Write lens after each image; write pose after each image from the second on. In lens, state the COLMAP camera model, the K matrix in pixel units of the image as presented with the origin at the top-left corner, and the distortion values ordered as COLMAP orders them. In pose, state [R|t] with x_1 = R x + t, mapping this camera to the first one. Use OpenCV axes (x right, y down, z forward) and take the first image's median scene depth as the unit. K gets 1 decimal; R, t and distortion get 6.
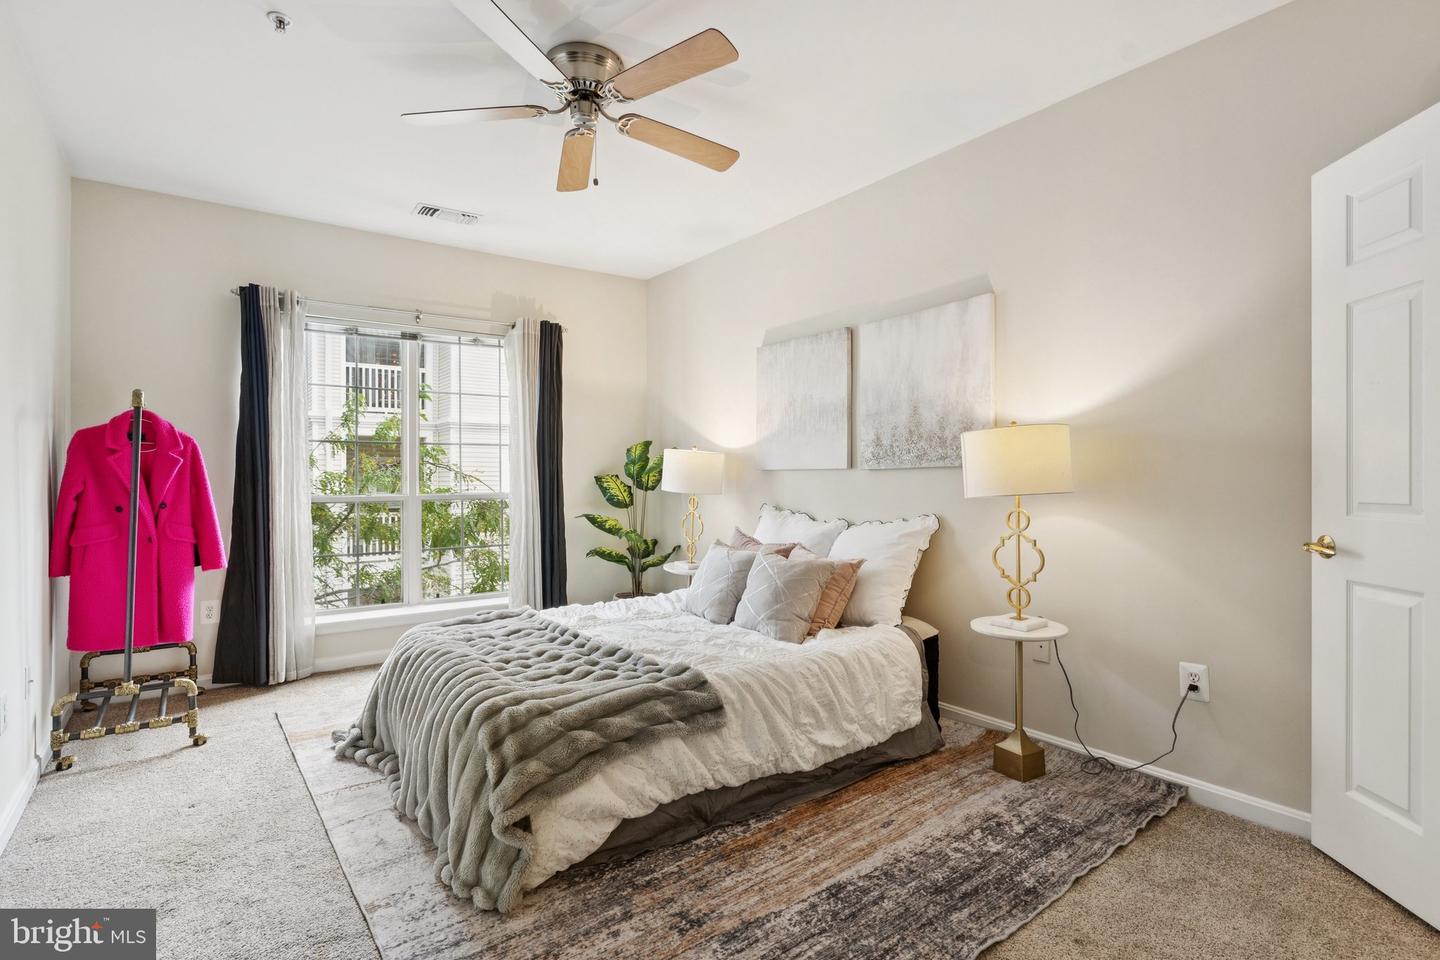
lens RADIAL K [[706.5, 0, 712.7], [0, 706.5, 480.2], [0, 0, 1]] dist [-0.000447, 0.000375]
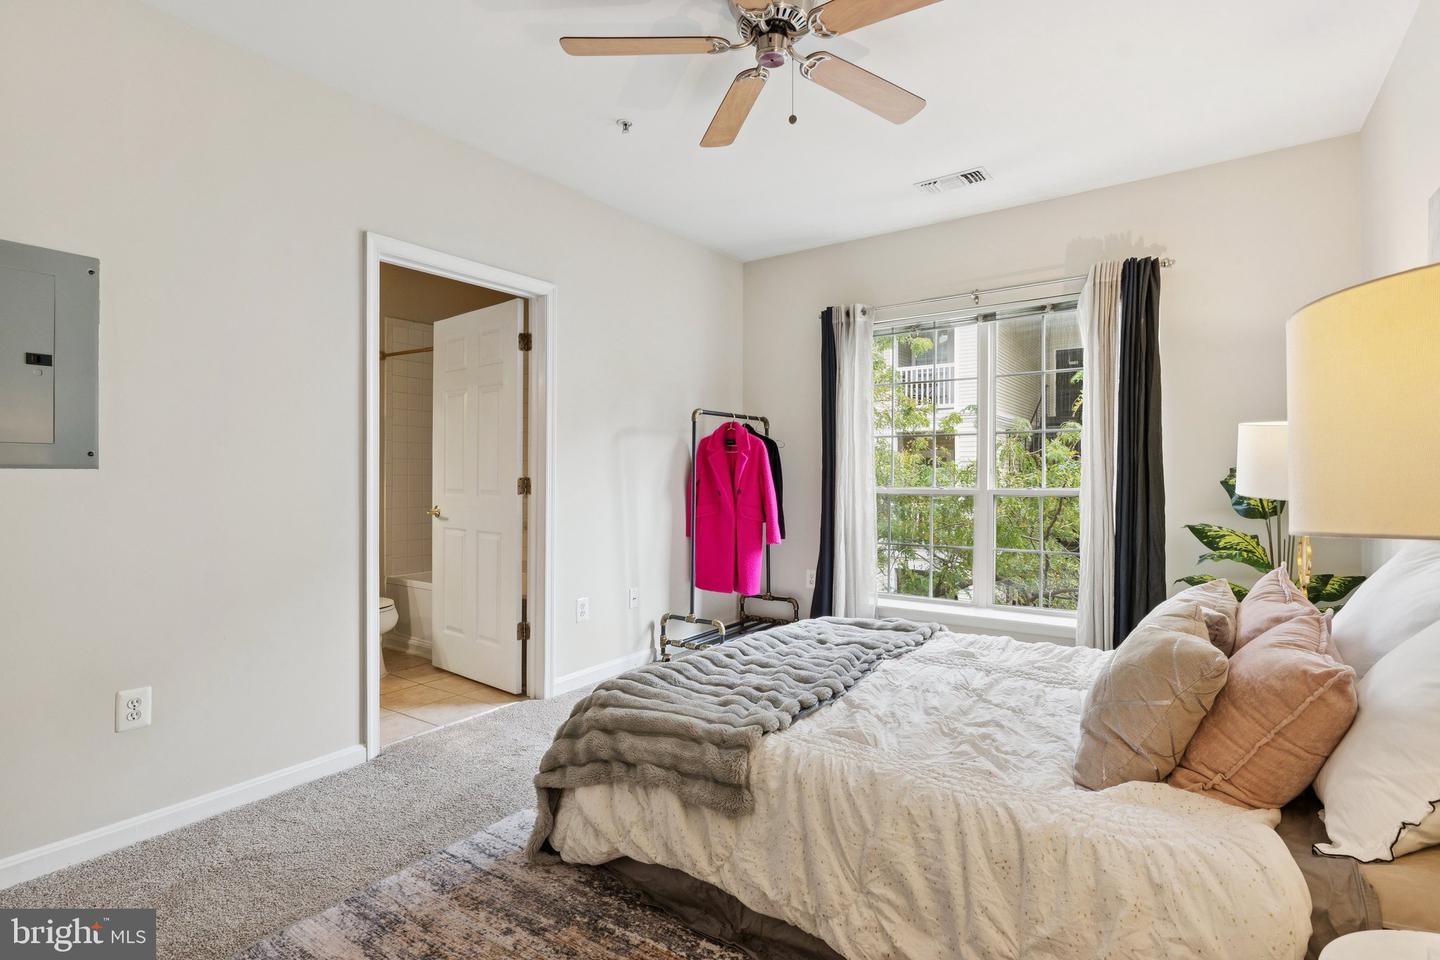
lens RADIAL K [[706.5, 0, 715.3], [0, 706.5, 475.4], [0, 0, 1]] dist [-0.000447, 0.000375]
pose [[0.320042, 0.006494, -0.947381, 0.629474], [-0.001747, 0.999979, 0.006265, -0.004957], [0.947402, -0.000350, 0.320047, 0.676526]]
